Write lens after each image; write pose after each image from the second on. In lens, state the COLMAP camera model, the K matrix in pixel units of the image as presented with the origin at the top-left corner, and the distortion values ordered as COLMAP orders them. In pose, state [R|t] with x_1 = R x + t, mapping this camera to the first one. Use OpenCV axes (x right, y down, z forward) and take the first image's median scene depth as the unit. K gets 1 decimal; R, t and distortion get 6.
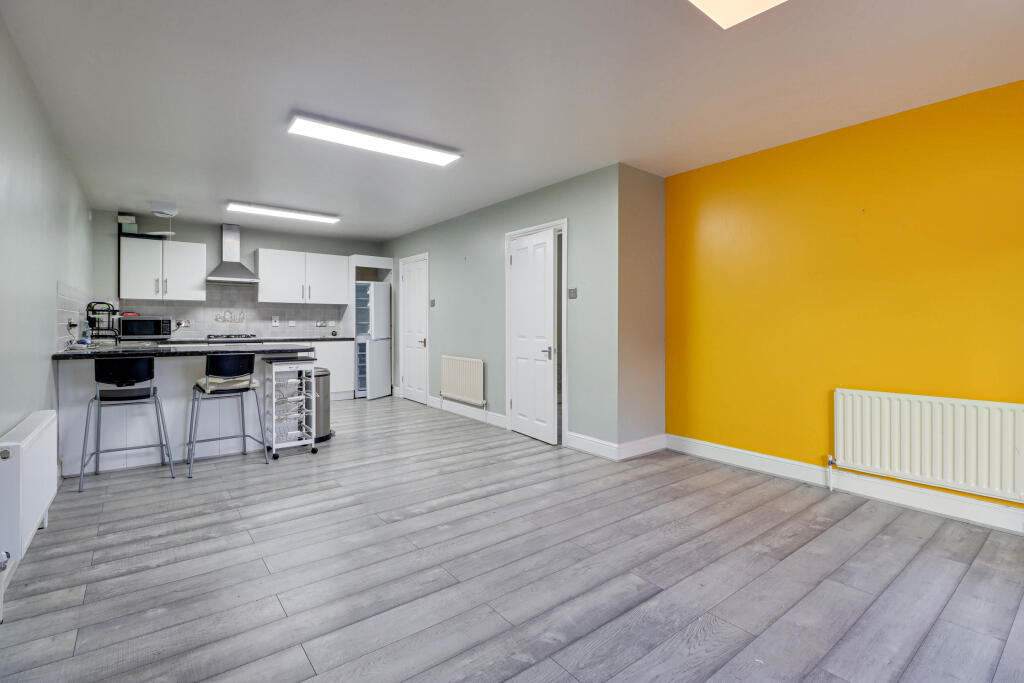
lens RADIAL K [[481.1, 0, 516.4], [0, 481.1, 322.6], [0, 0, 1]] dist [-0.000043, -0.000034]
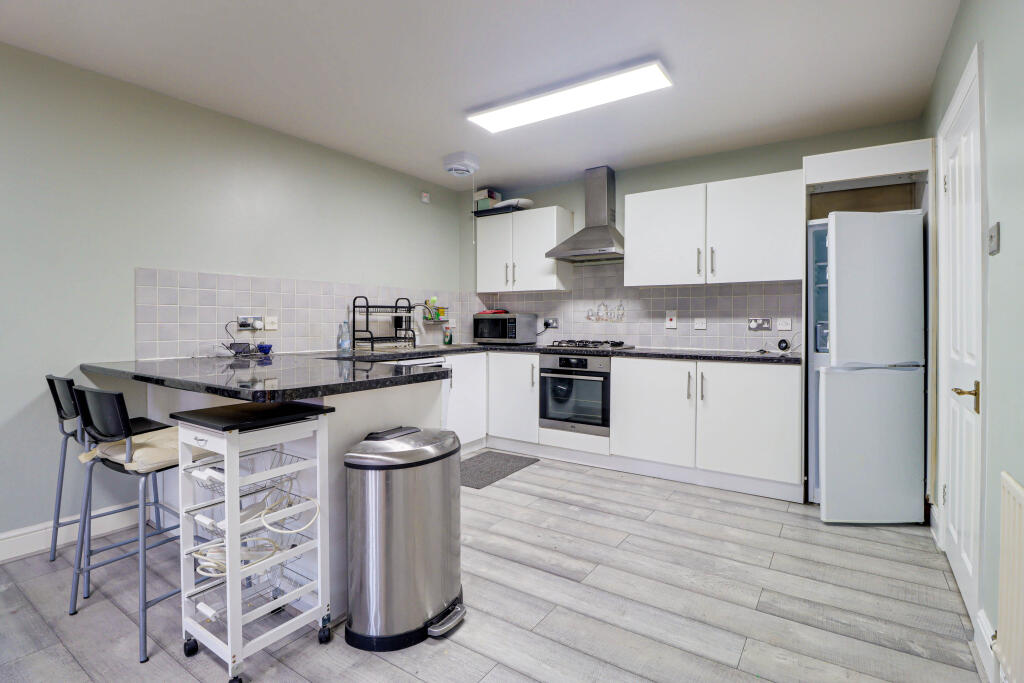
lens RADIAL K [[481.1, 0, 516.4], [0, 481.1, 322.6], [0, 0, 1]] dist [-0.000043, -0.000034]
pose [[0.315326, -0.000643, -0.948983, -0.019296], [-0.000317, 1.000000, -0.000783, 0.001328], [0.948983, 0.000548, 0.315326, 0.665214]]
